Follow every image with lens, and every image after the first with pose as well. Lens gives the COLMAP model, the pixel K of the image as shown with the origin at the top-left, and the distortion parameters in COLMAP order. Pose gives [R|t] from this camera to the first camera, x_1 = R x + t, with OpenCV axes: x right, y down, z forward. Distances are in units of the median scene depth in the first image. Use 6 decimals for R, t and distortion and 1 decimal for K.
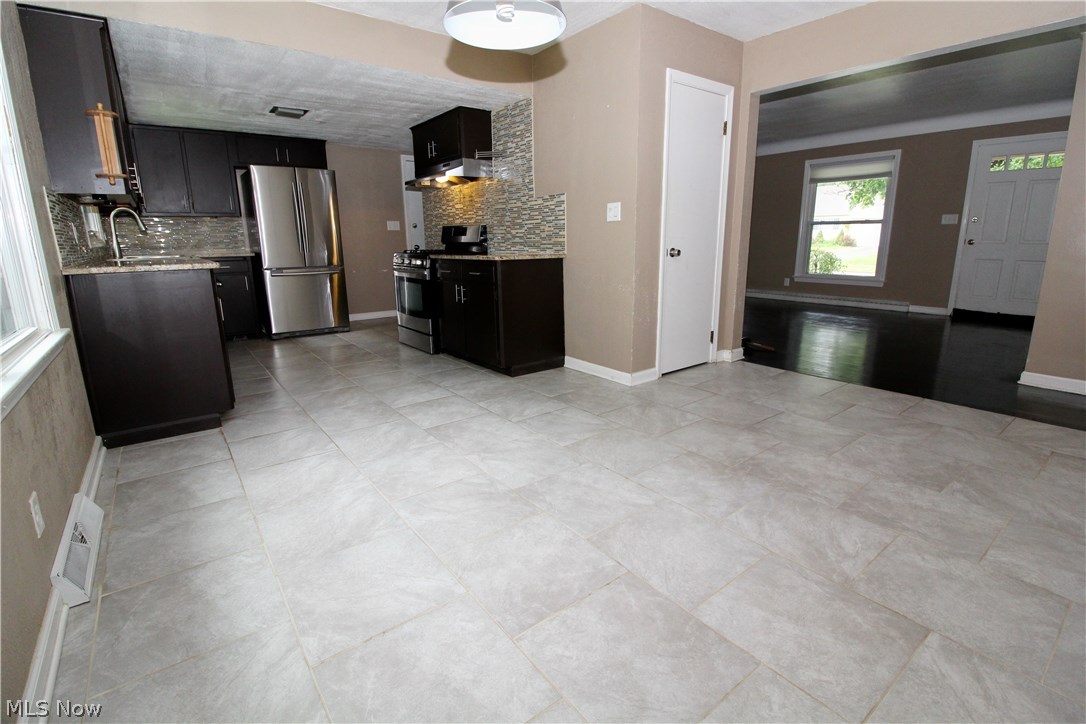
lens RADIAL K [[501.3, 0, 544.2], [0, 501.3, 346.8], [0, 0, 1]] dist [0.002217, -0.017046]
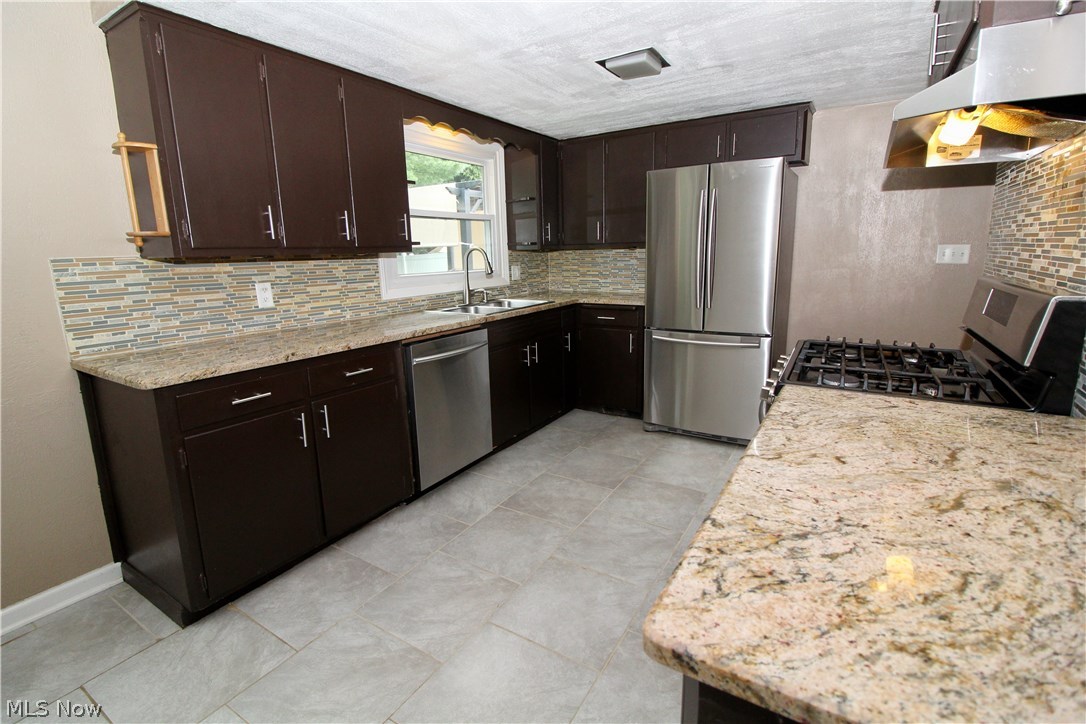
lens RADIAL K [[501.3, 0, 544.2], [0, 501.3, 346.8], [0, 0, 1]] dist [0.002217, -0.017046]
pose [[0.353127, 0.180321, -0.918034, 0.008728], [-0.182059, 0.975737, 0.121625, -0.262957], [0.917691, 0.124187, 0.377388, 0.886423]]
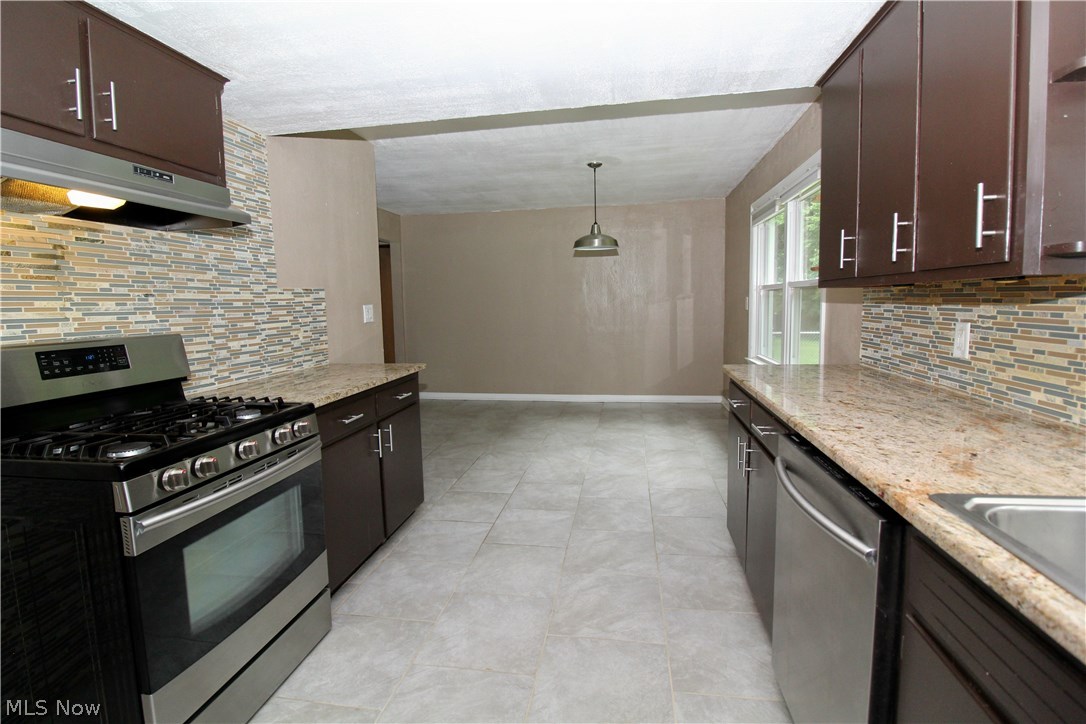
lens RADIAL K [[501.3, 0, 544.2], [0, 501.3, 346.8], [0, 0, 1]] dist [0.002217, -0.017046]
pose [[-0.679502, -0.038904, 0.732641, -0.819265], [0.184954, 0.957258, 0.222370, -0.346969], [-0.709978, 0.286606, -0.643264, 1.351900]]
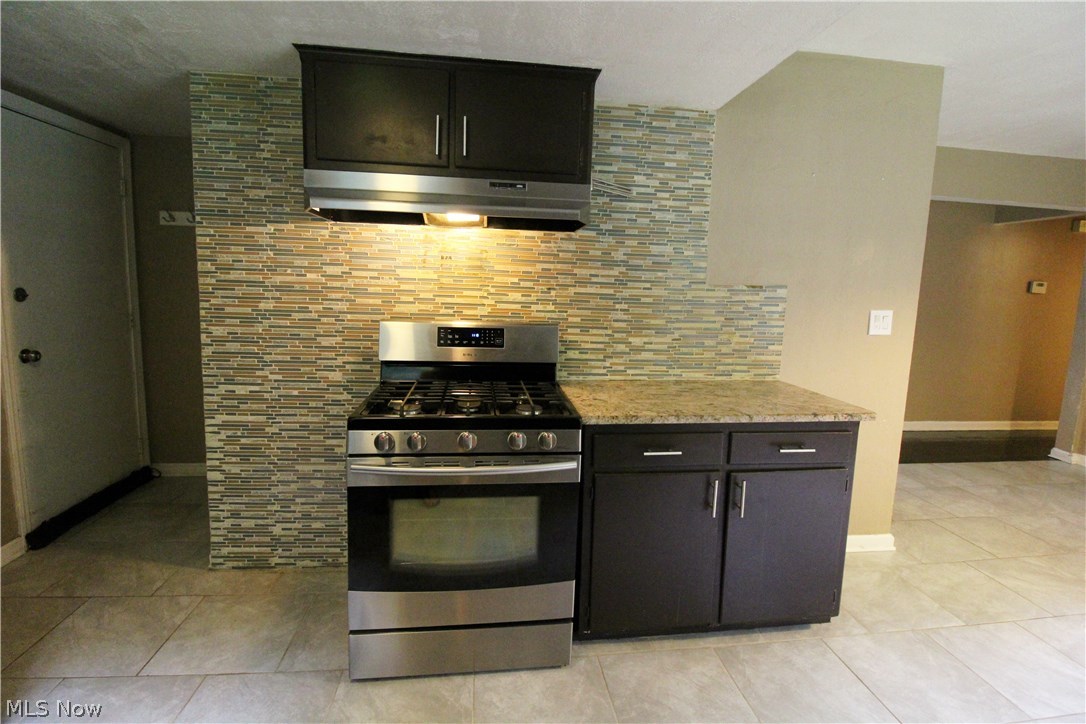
lens RADIAL K [[501.3, 0, 544.2], [0, 501.3, 346.8], [0, 0, 1]] dist [0.002217, -0.017046]
pose [[0.509457, -0.078606, 0.856898, -0.686882], [0.146353, 0.989225, 0.003733, -0.291723], [-0.847959, 0.123508, 0.515472, 0.989394]]
